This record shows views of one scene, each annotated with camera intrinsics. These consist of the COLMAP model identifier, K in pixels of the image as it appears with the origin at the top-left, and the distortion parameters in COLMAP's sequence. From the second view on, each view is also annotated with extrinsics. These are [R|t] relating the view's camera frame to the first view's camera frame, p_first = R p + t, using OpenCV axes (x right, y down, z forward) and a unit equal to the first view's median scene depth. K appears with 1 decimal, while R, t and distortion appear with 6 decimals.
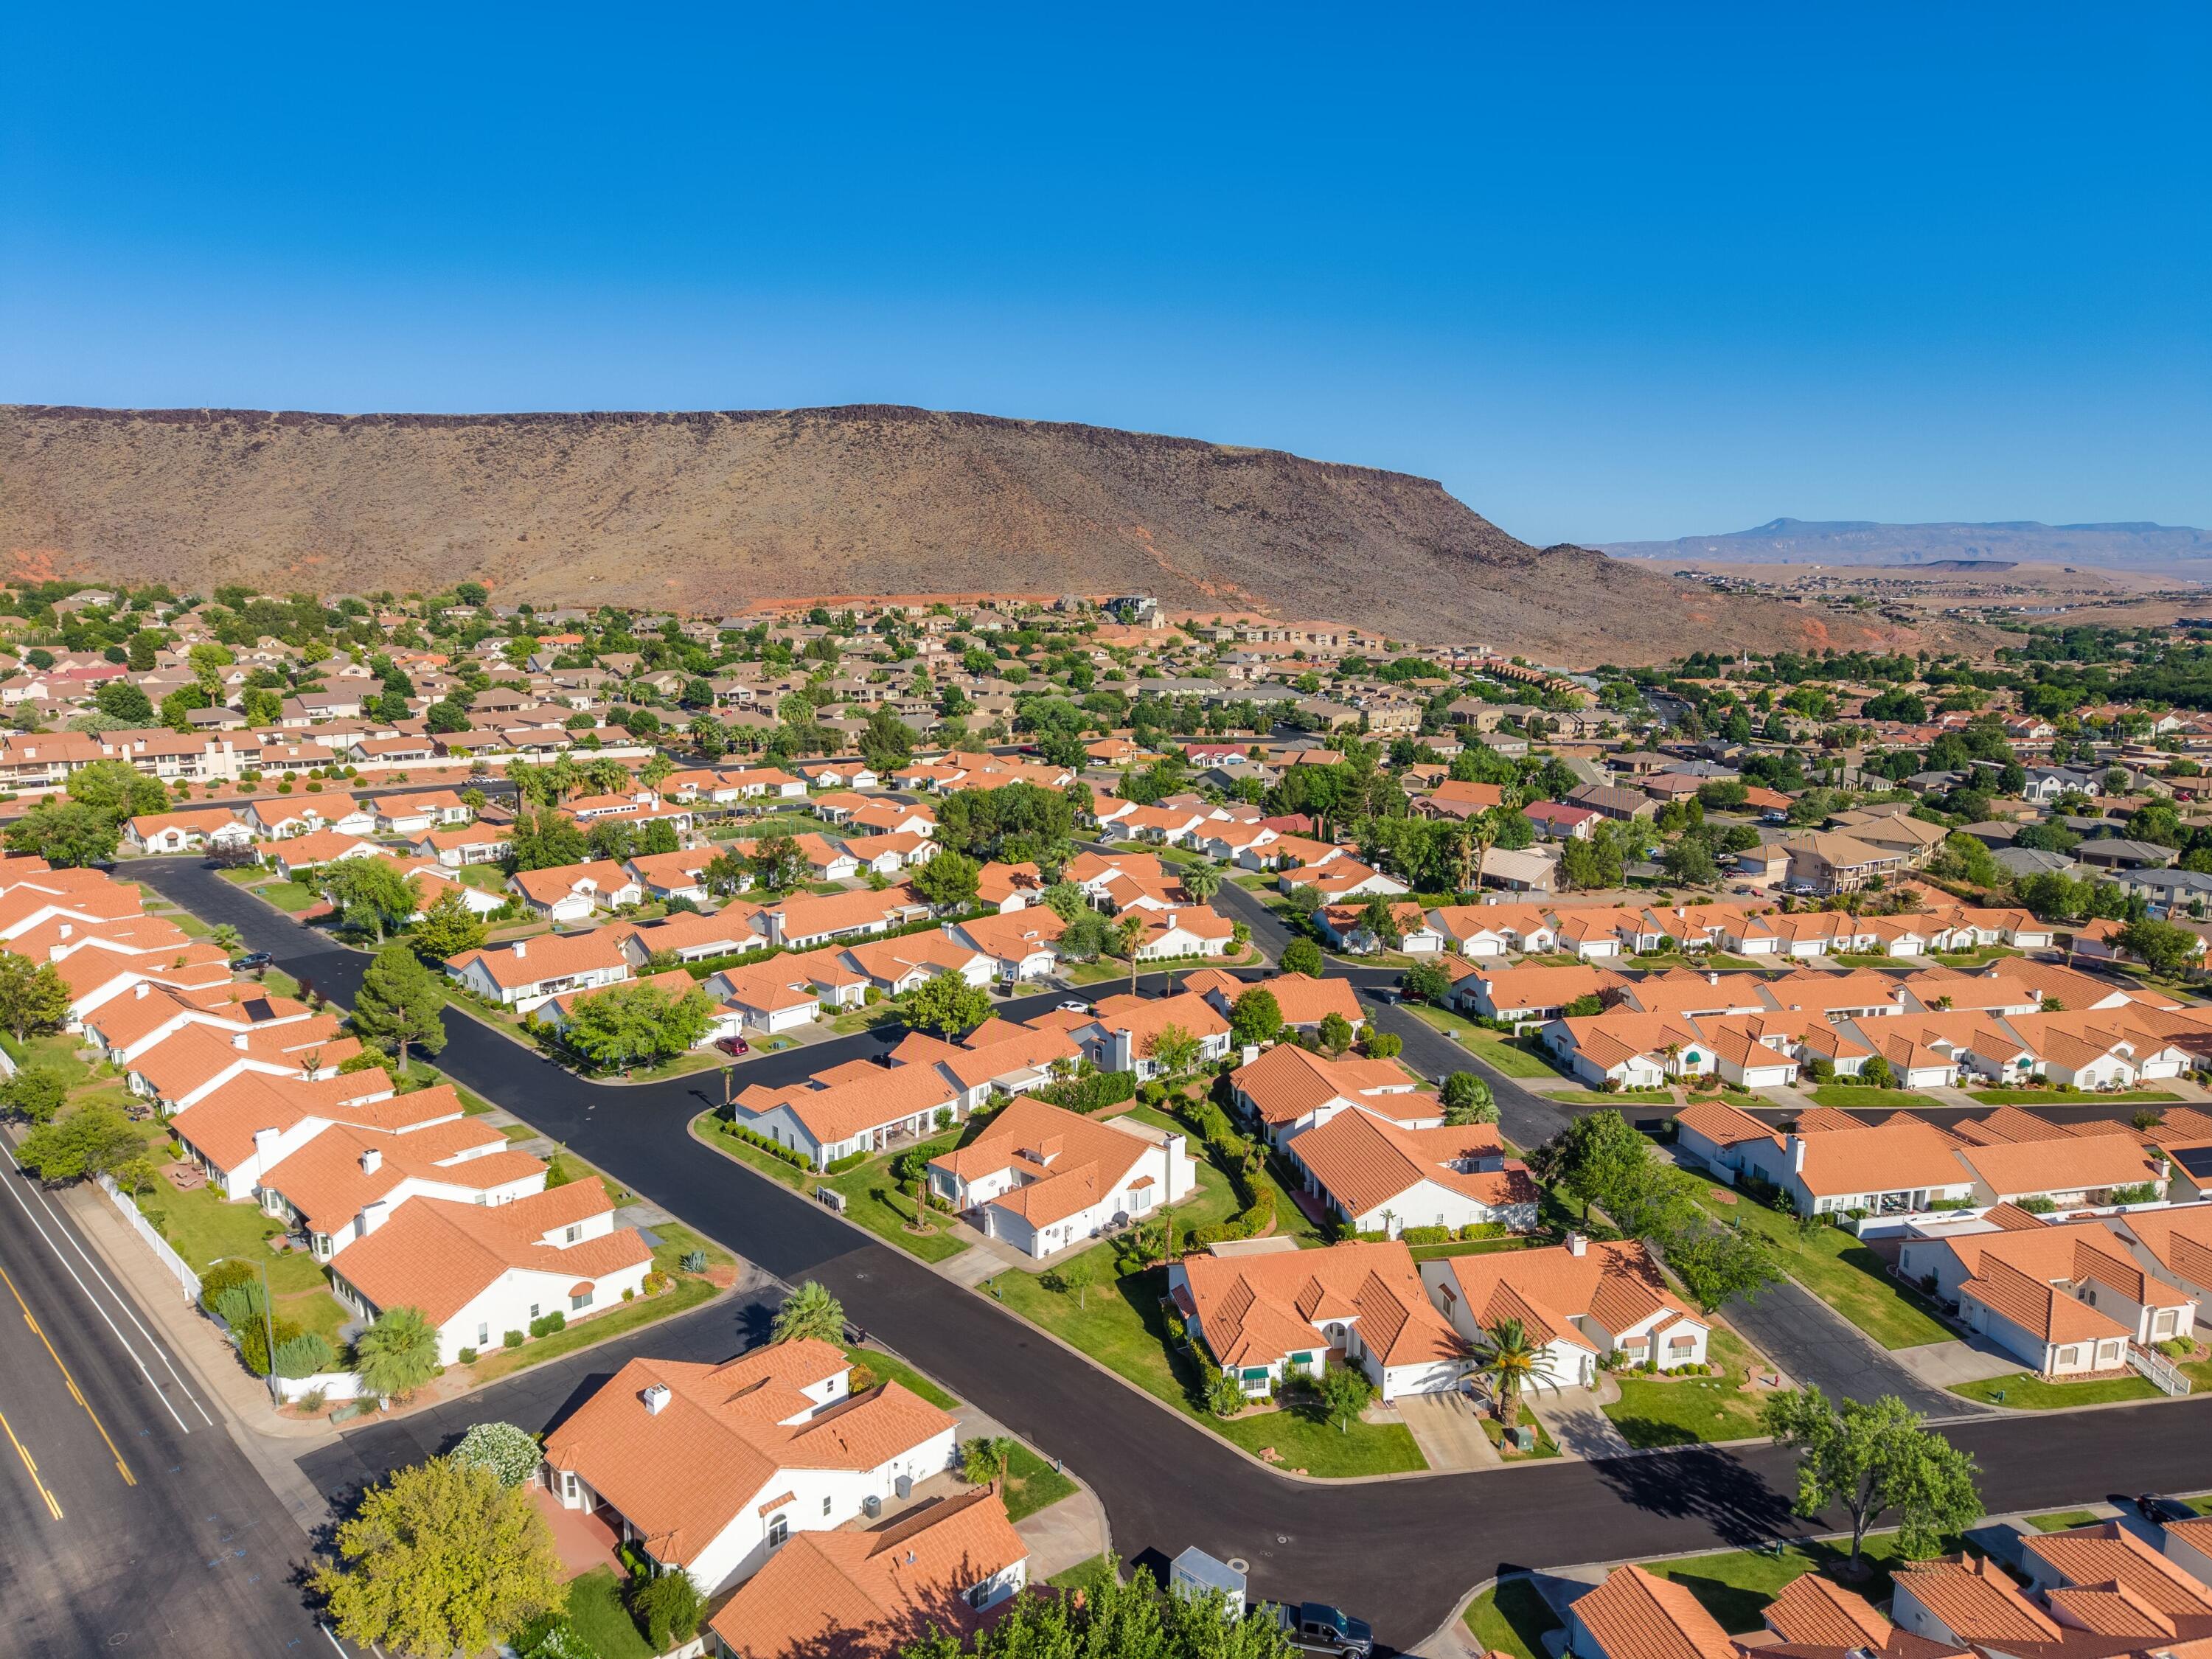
lens RADIAL K [[1477.0, 0, 1104.1], [0, 1477.0, 833.0], [0, 0, 1]] dist [0.020883, -0.017398]
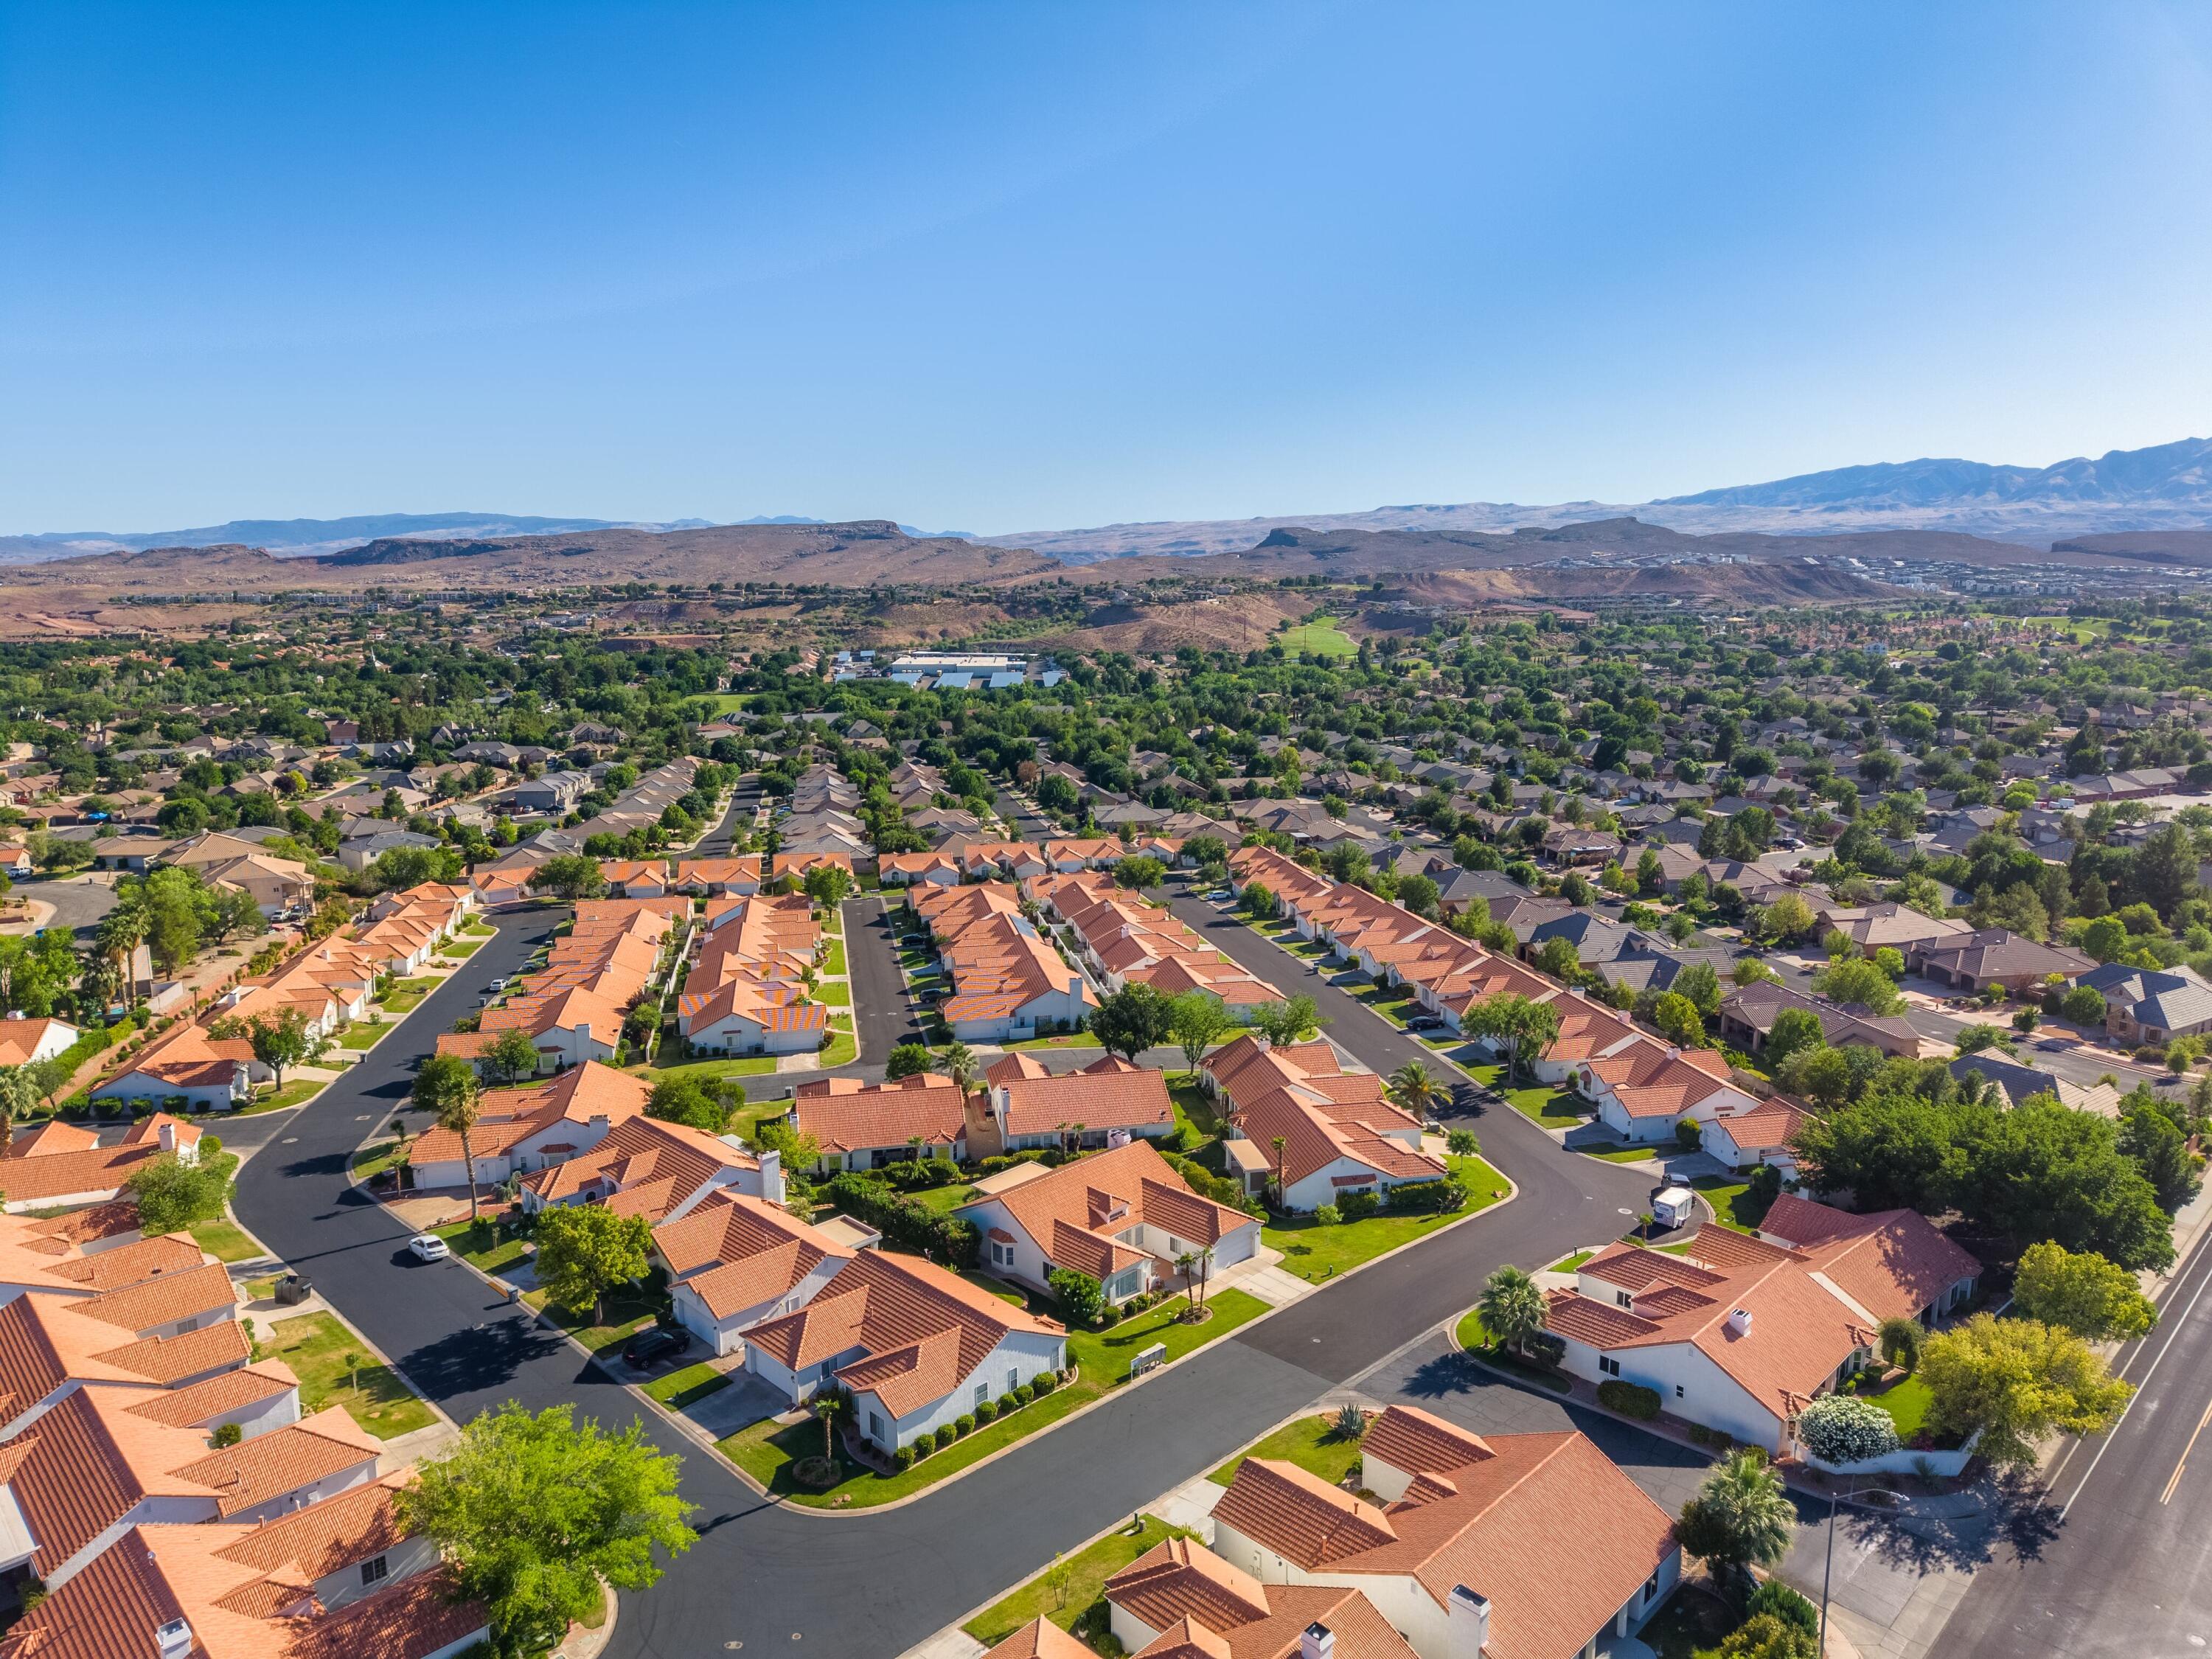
lens RADIAL K [[1476.1, 0, 1103.5], [0, 1476.1, 827.3], [0, 0, 1]] dist [0.031675, -0.034623]
pose [[0.015870, -0.174300, 0.984565, -0.371461], [0.178916, 0.969291, 0.168712, -0.069130], [-0.983736, 0.173477, 0.046568, 0.375875]]
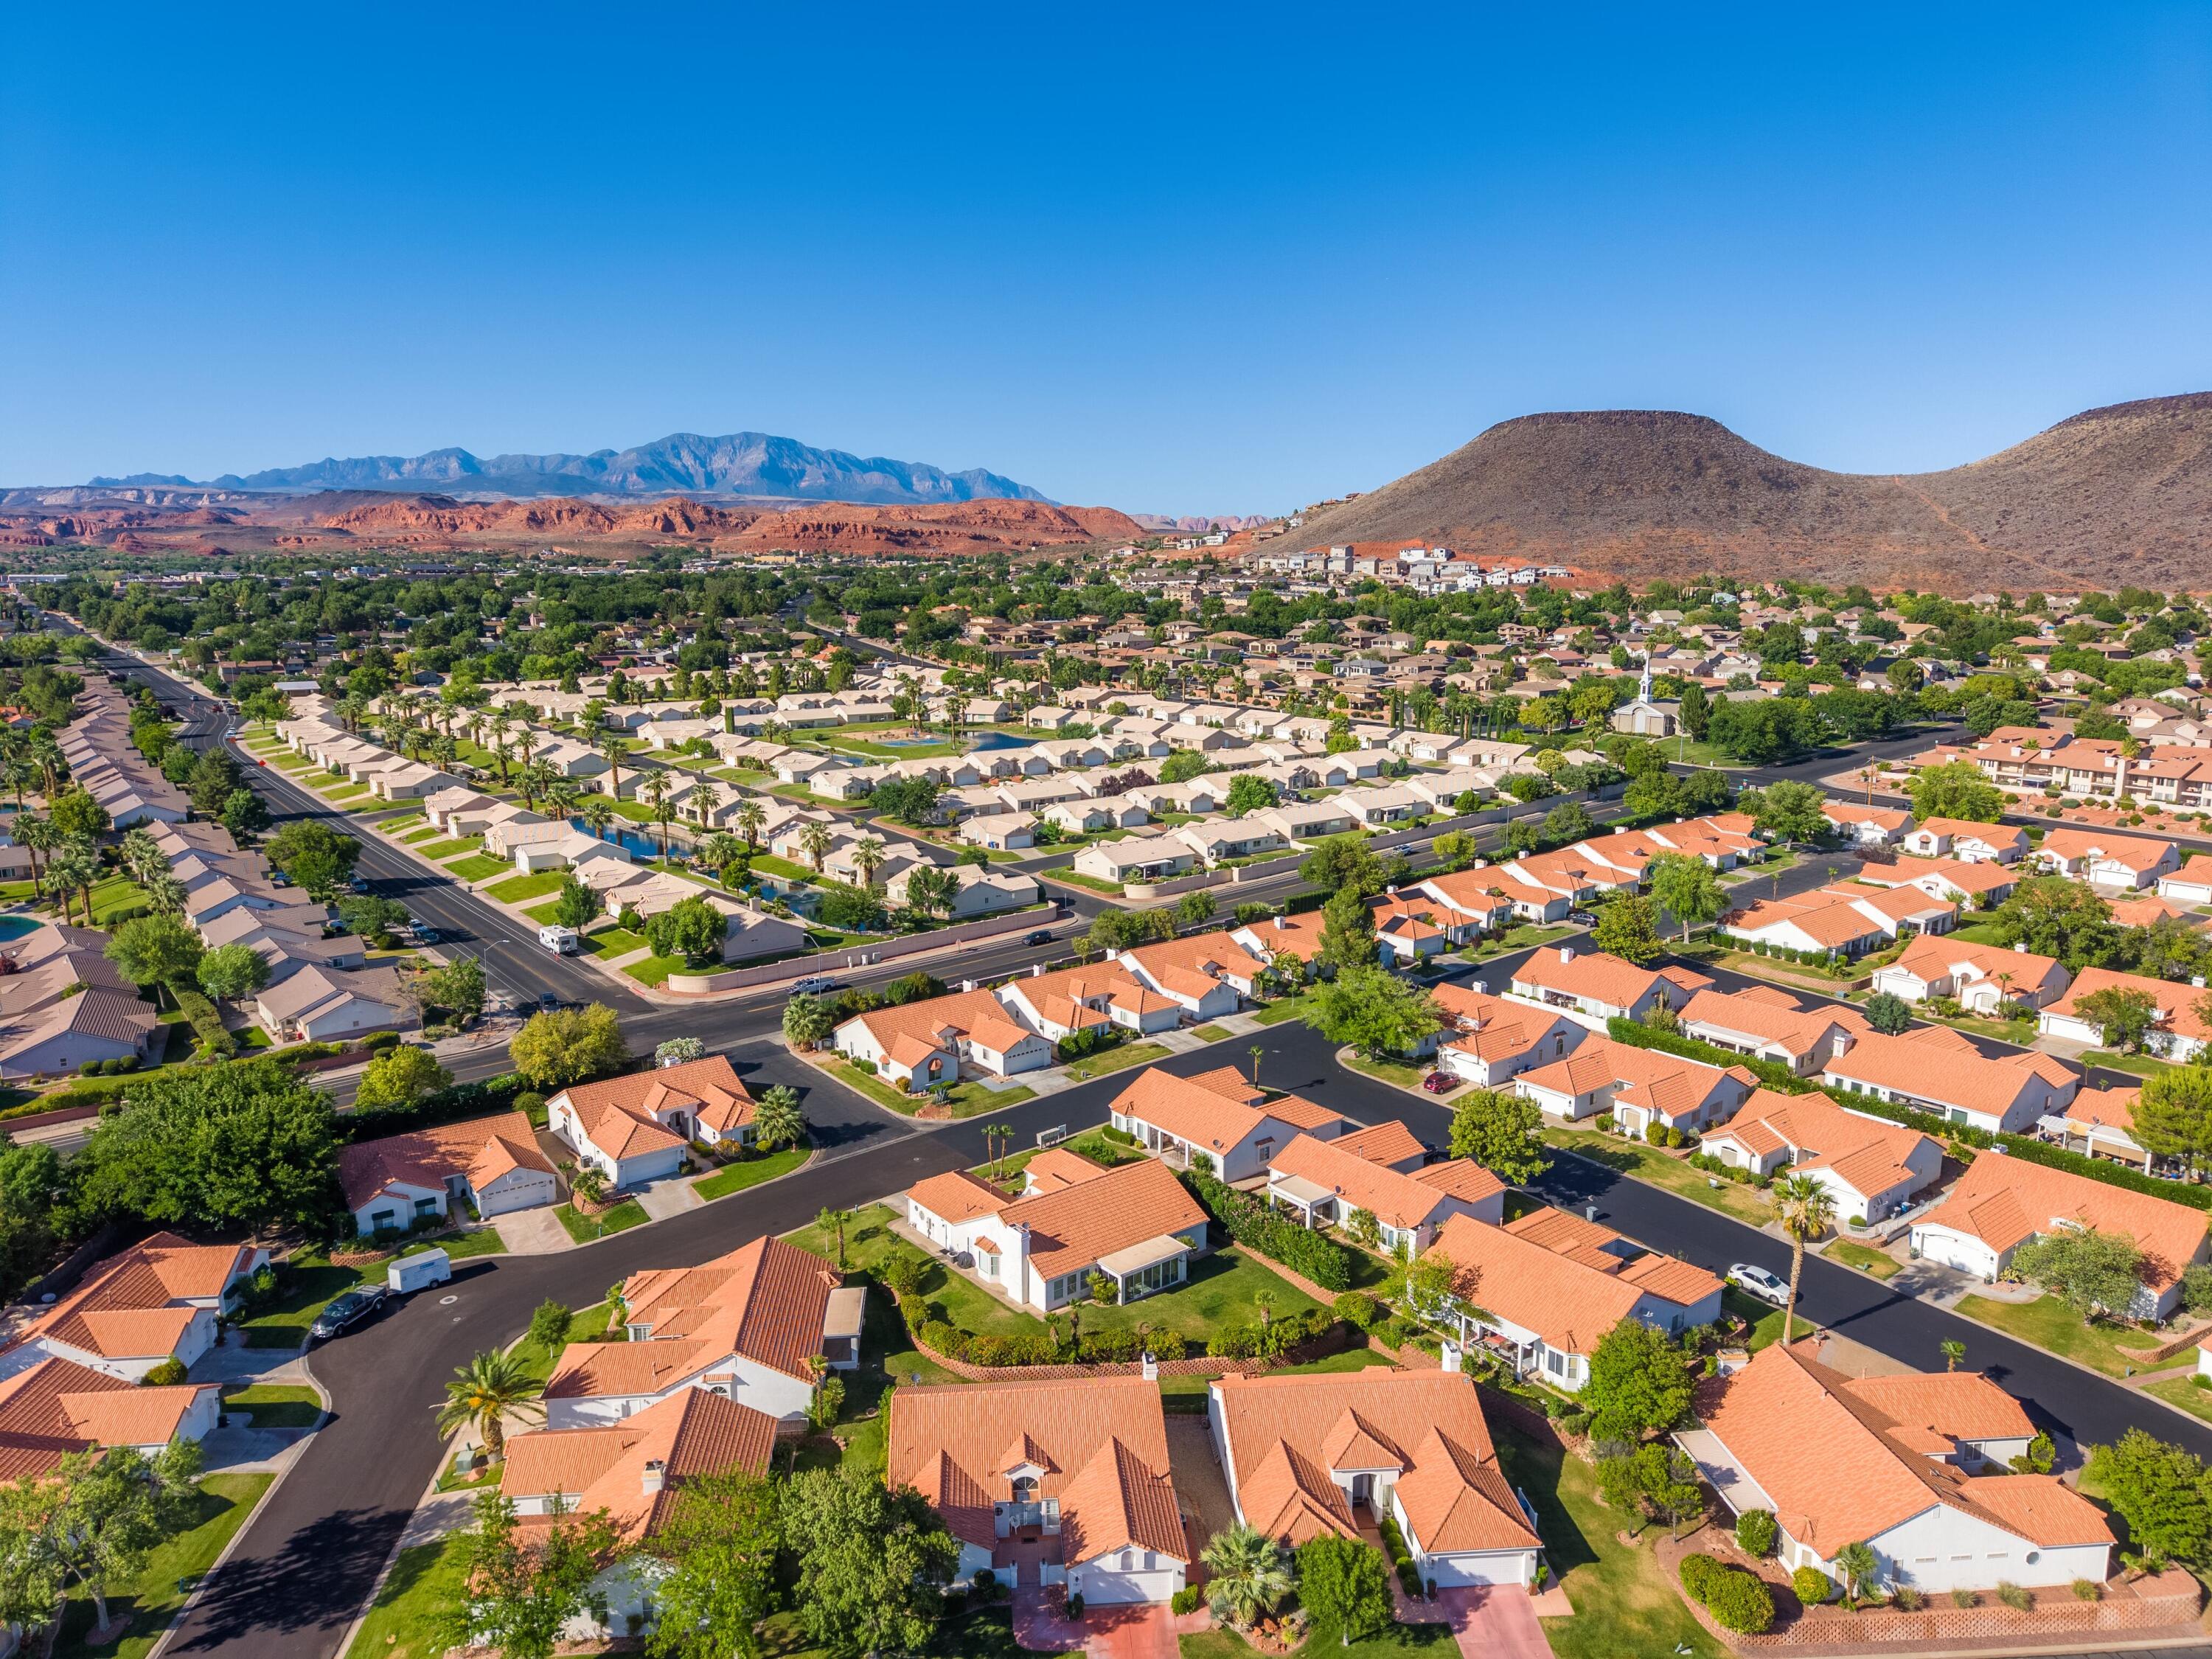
lens RADIAL K [[1470.9, 0, 1104.2], [0, 1470.9, 833.6], [0, 0, 1]] dist [0.044458, -0.050958]
pose [[-0.122047, 0.171758, -0.977550, 0.345385], [-0.175801, 0.965599, 0.191606, -0.078358], [0.976831, 0.195239, -0.087653, 0.439203]]
